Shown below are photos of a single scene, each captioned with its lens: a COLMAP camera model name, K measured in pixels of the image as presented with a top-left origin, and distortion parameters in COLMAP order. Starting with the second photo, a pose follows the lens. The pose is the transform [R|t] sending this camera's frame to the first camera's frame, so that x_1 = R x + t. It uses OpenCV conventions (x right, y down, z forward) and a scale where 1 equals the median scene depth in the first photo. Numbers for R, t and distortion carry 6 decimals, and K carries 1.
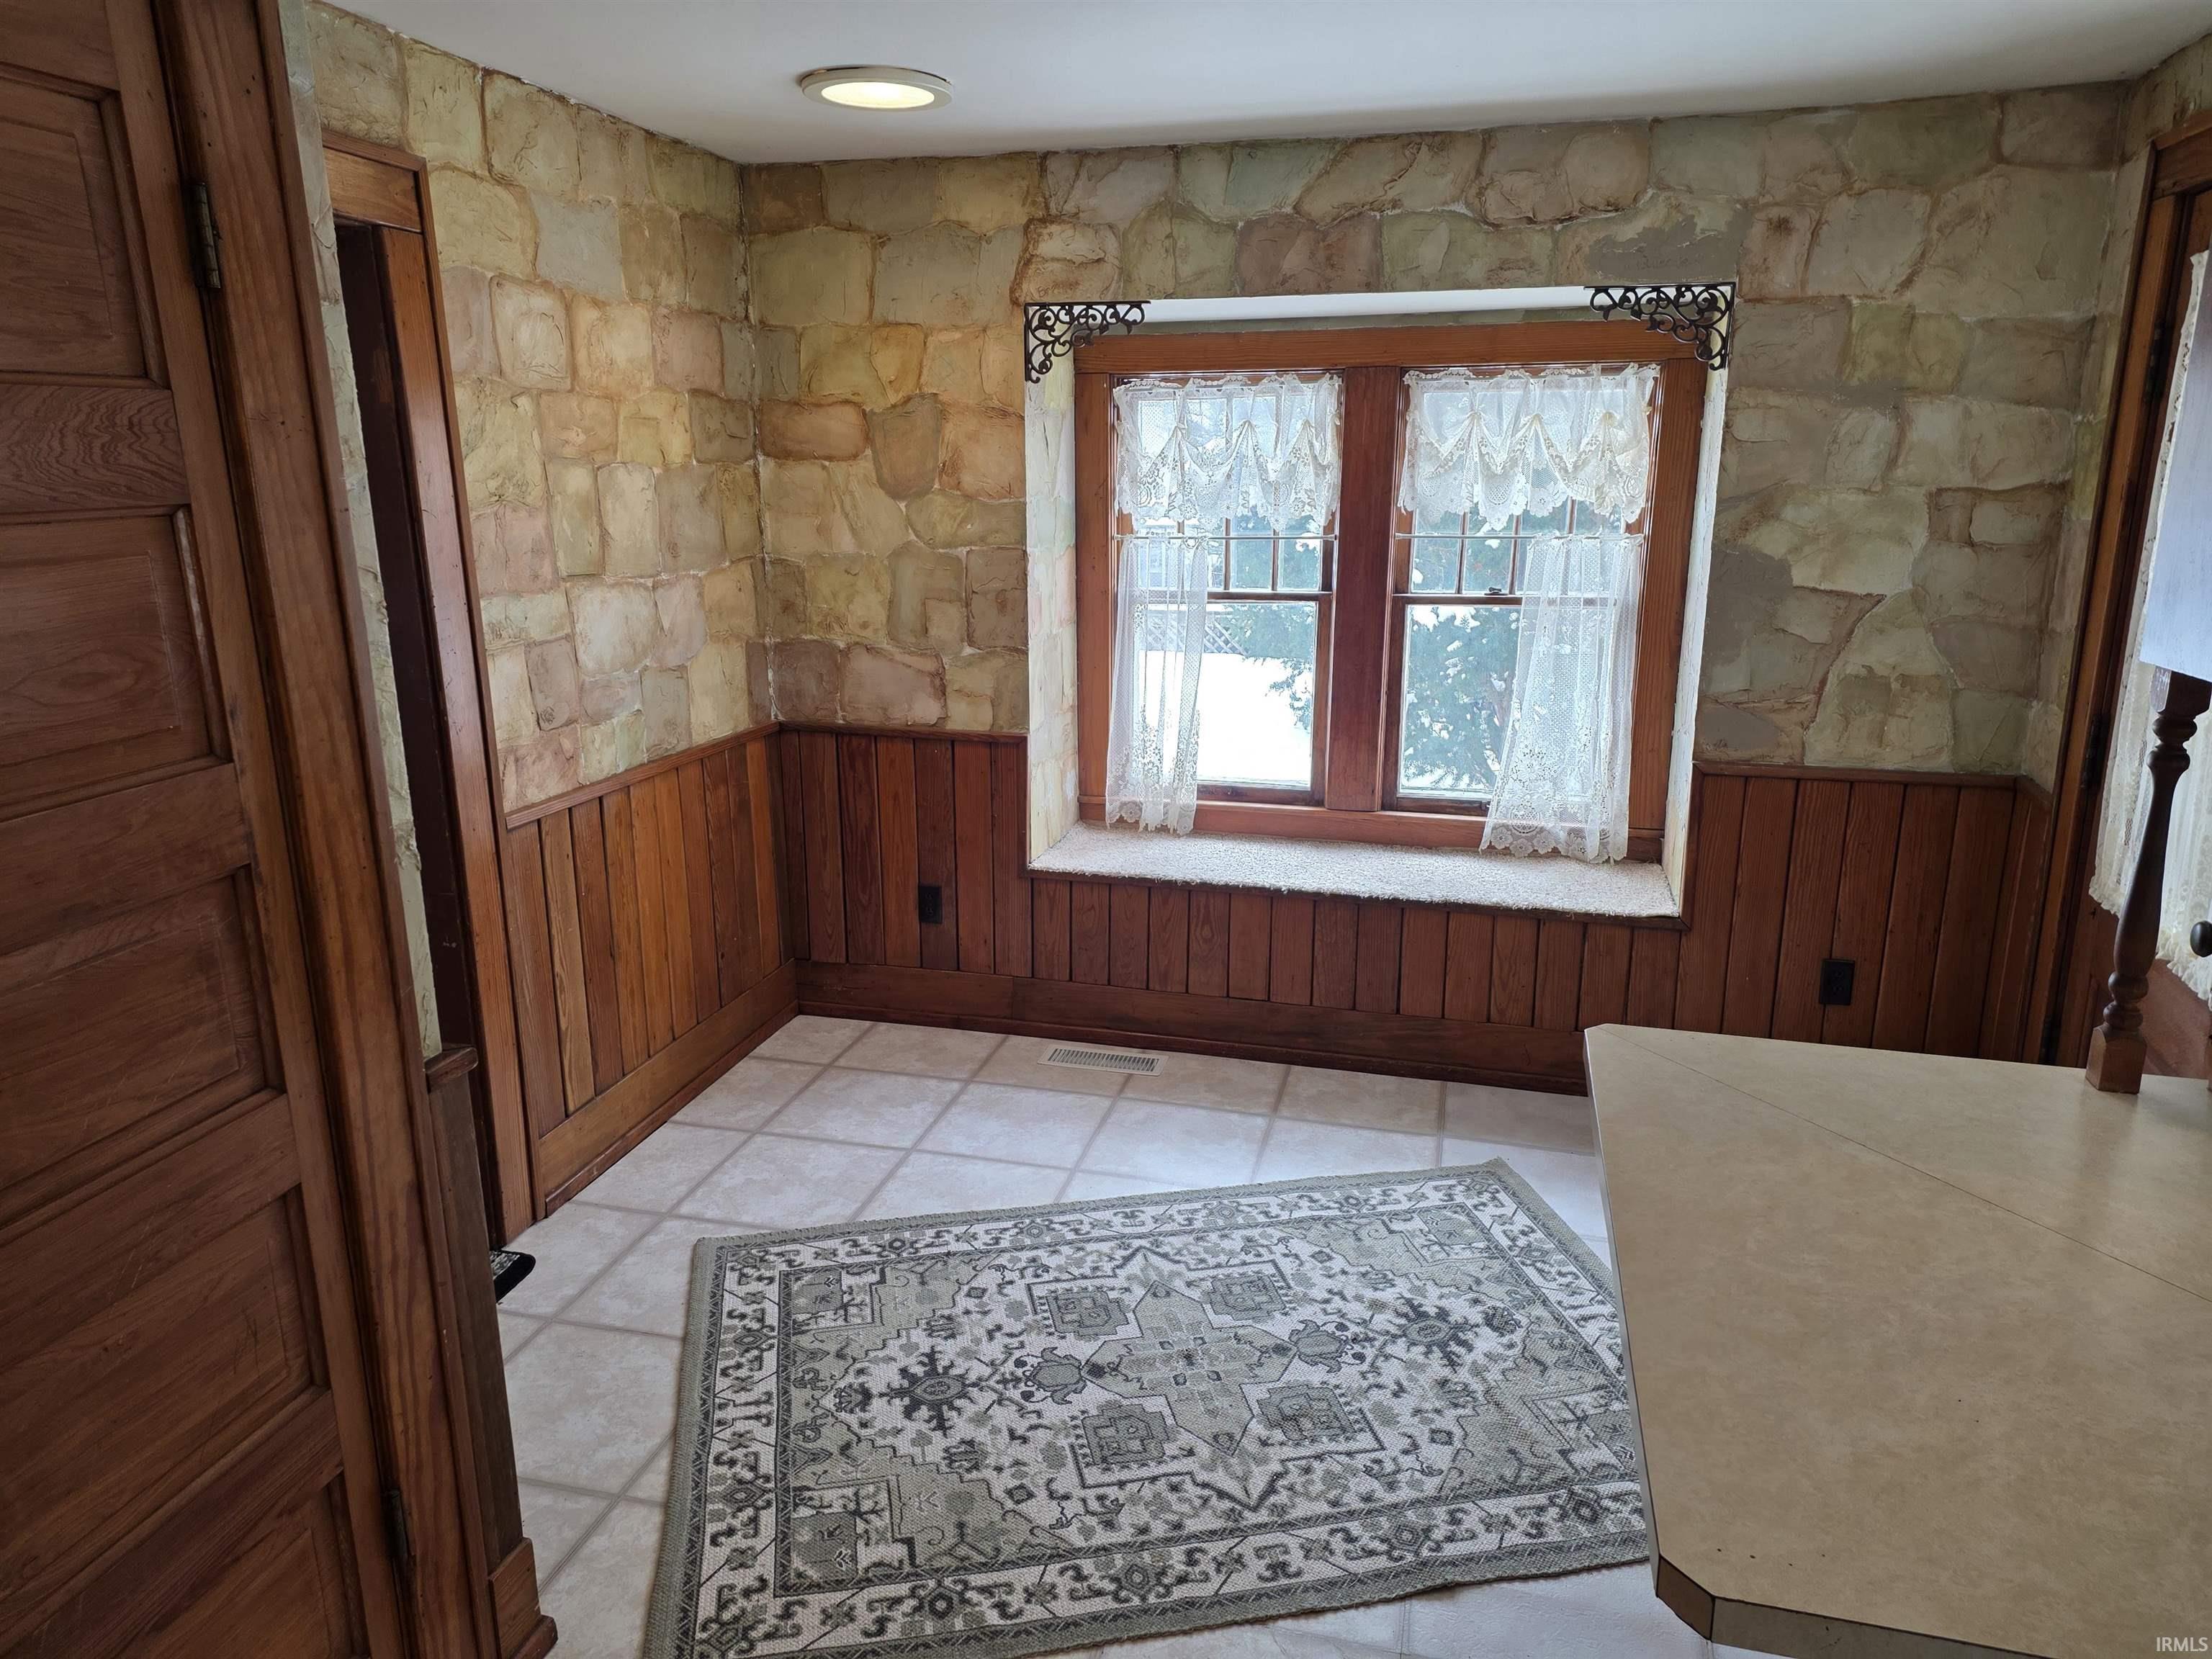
lens RADIAL K [[1475.1, 0, 1100.9], [0, 1475.1, 832.1], [0, 0, 1]] dist [0.002971, 0.000038]
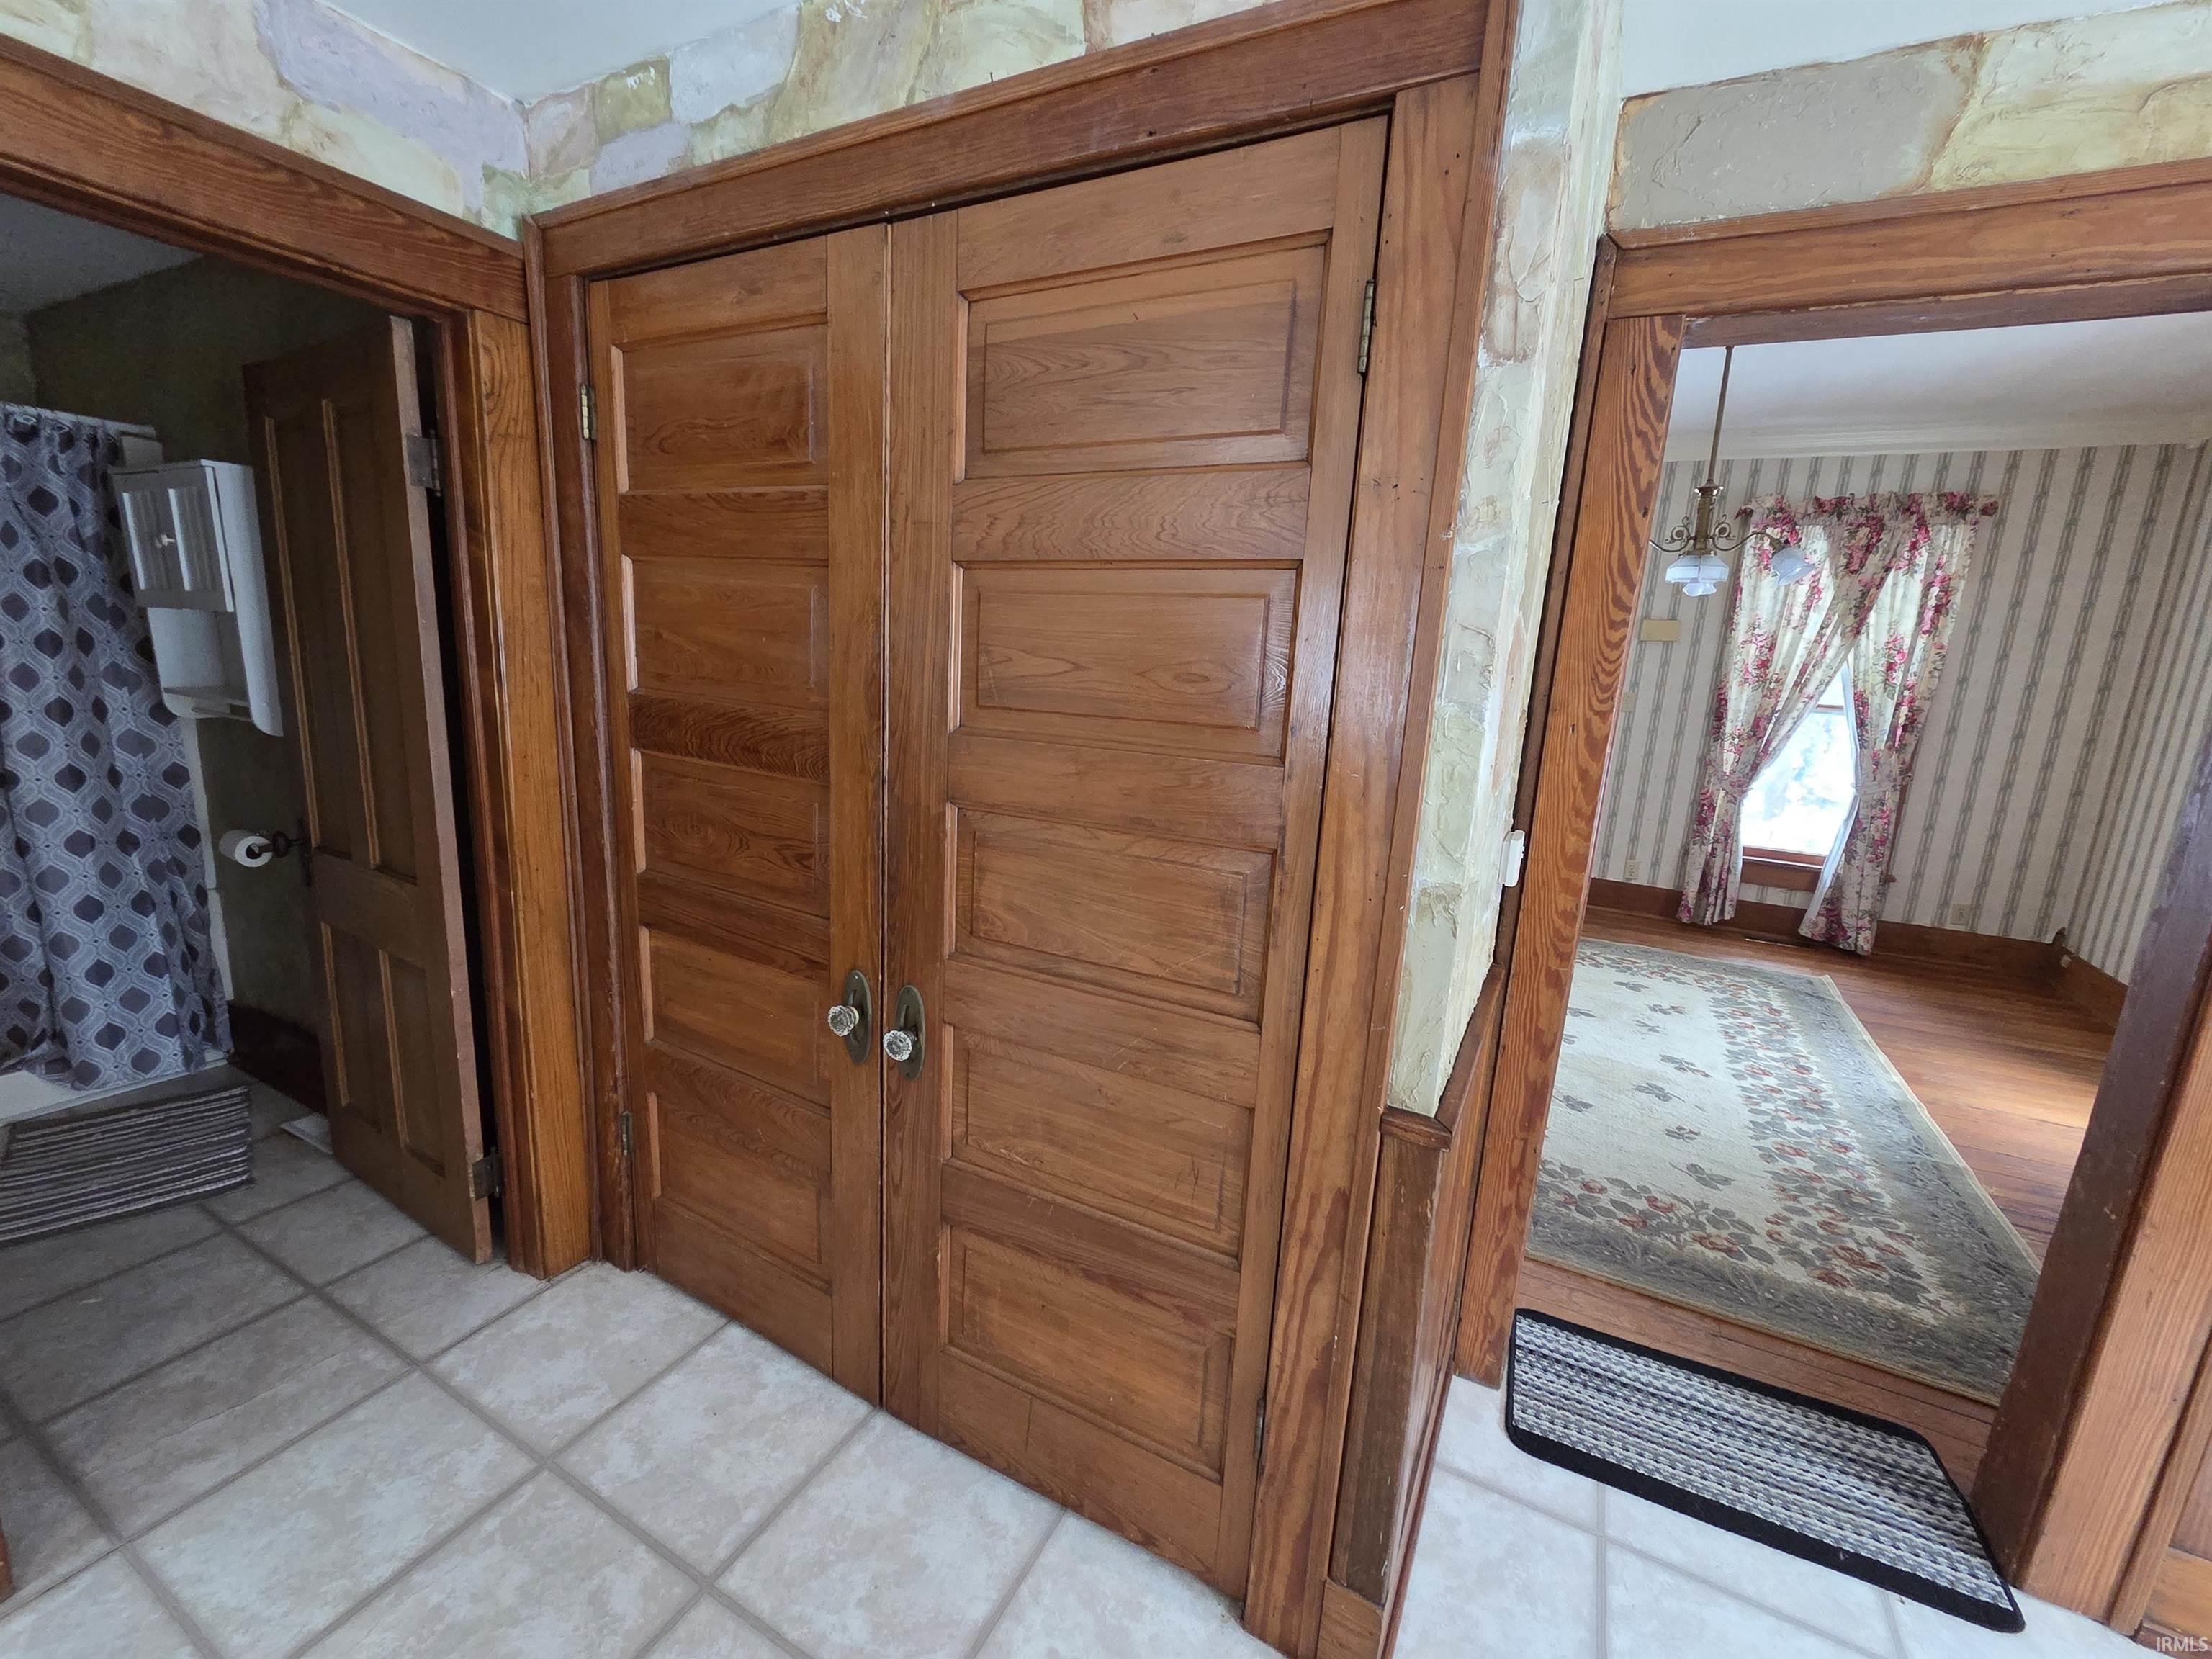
lens RADIAL K [[906.2, 0, 1106.3], [0, 906.2, 821.3], [0, 0, 1]] dist [0.002526, 0.000208]
pose [[-0.231789, 0.185566, -0.954903, 0.143007], [-0.288455, 0.924374, 0.249652, -0.116135], [0.929014, 0.333313, -0.160732, 0.754471]]
